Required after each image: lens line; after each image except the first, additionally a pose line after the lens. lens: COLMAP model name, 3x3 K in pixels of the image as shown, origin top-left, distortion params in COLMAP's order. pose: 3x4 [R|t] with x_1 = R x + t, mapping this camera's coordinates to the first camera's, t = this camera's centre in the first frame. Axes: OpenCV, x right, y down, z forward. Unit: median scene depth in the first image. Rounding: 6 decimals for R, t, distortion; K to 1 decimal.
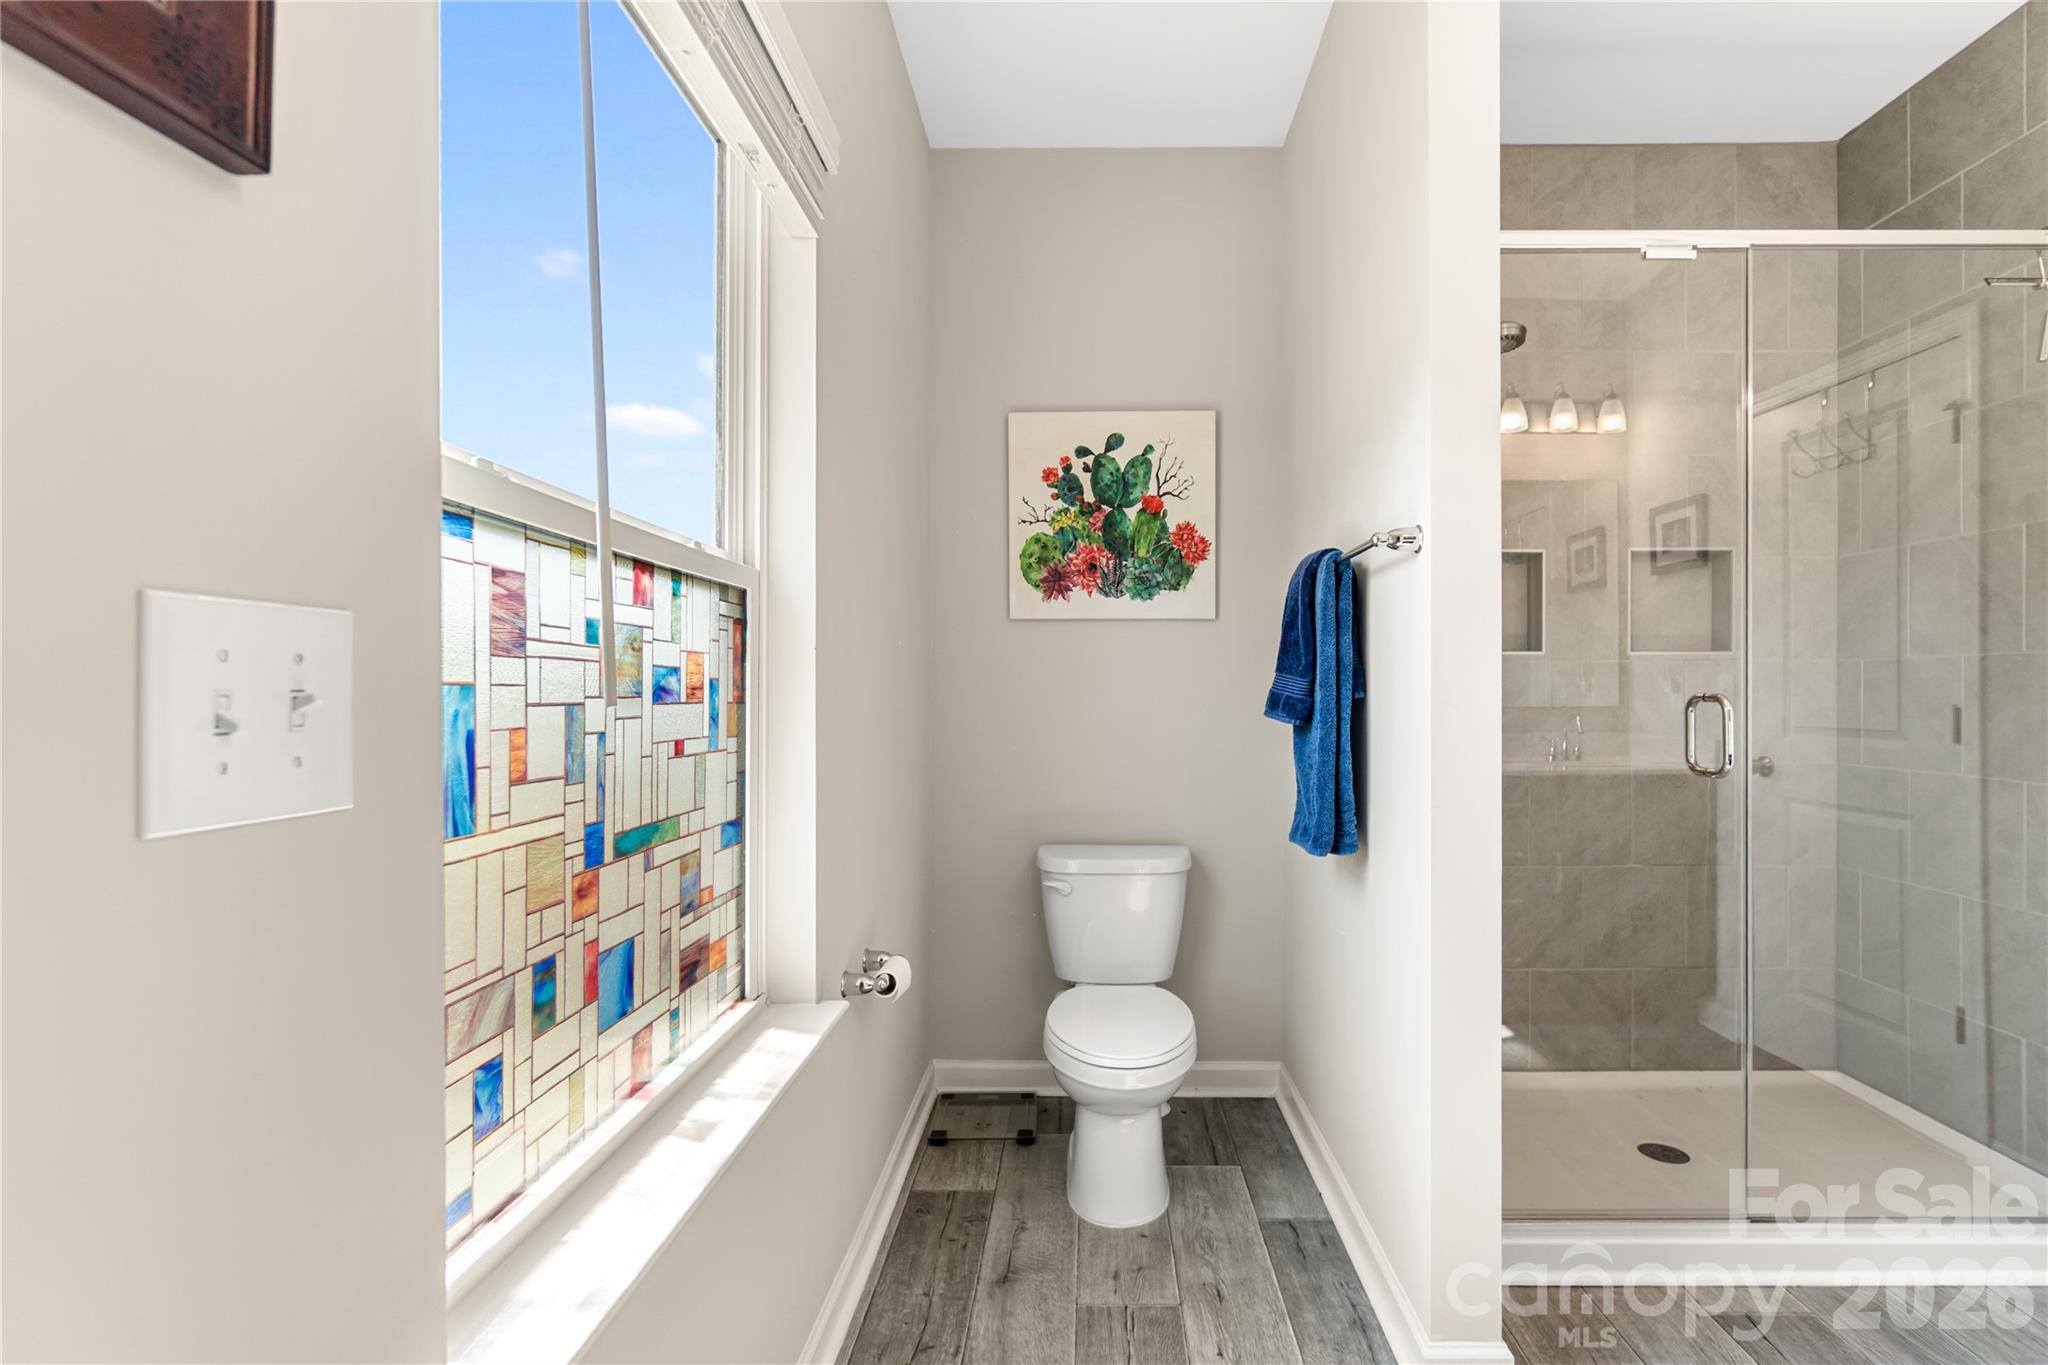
lens RADIAL K [[932.2, 0, 1087.7], [0, 932.2, 696.8], [0, 0, 1]] dist [0.002791, 0.001566]
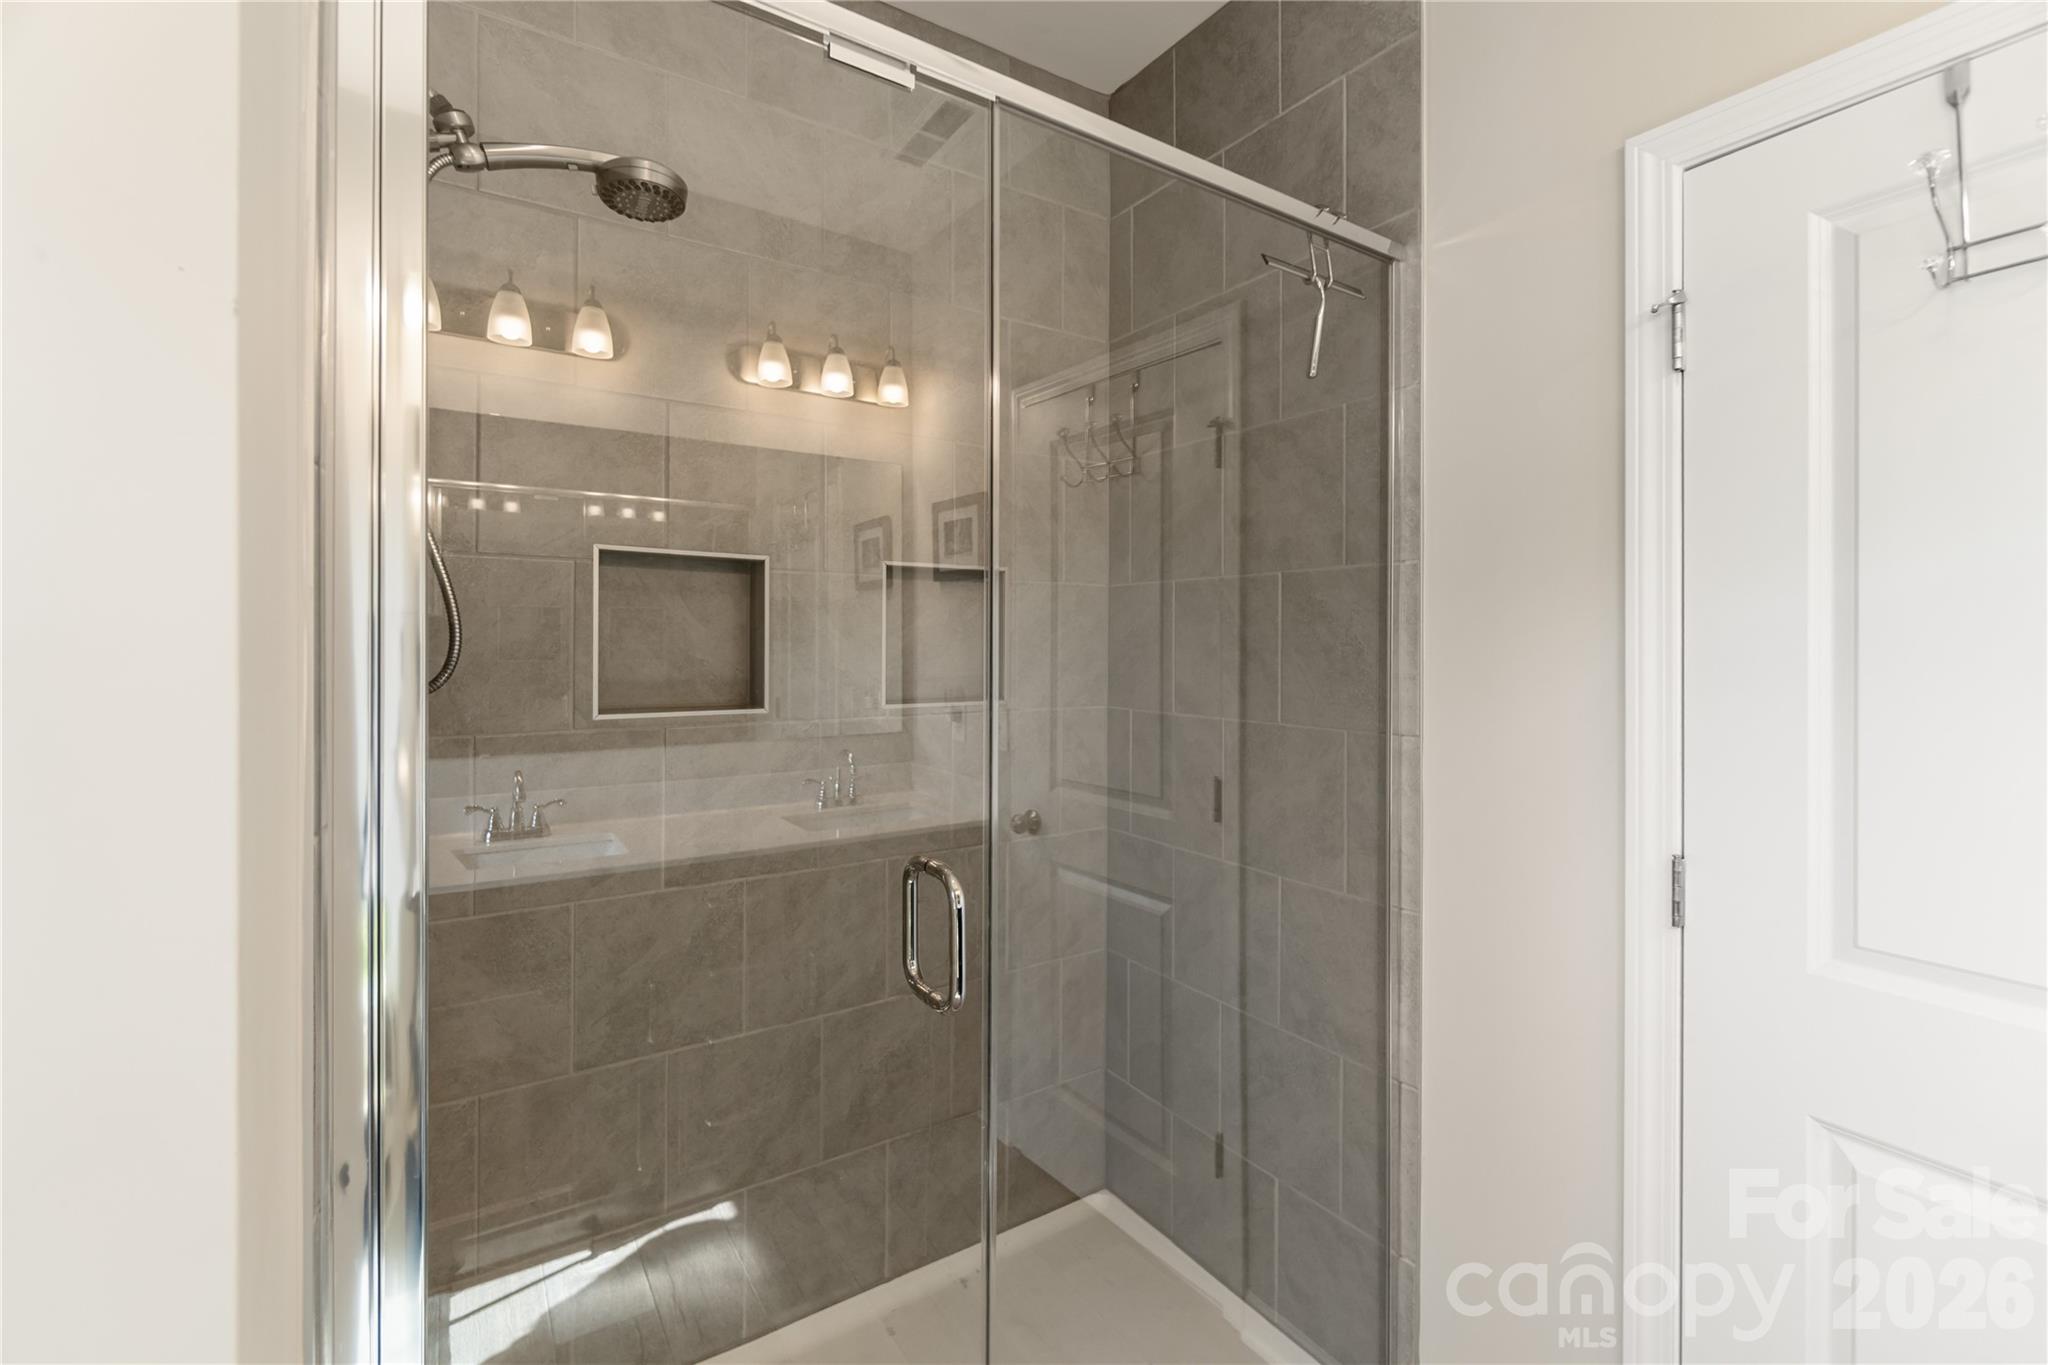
lens RADIAL K [[896.6, 0, 1015.7], [0, 896.6, 643.8], [0, 0, 1]] dist [-0.007454, -0.000005]
pose [[0.838699, 0.003290, 0.544585, 0.339816], [-0.003200, 0.999994, -0.001114, -0.112676], [-0.544585, -0.000809, 0.838705, 0.427741]]
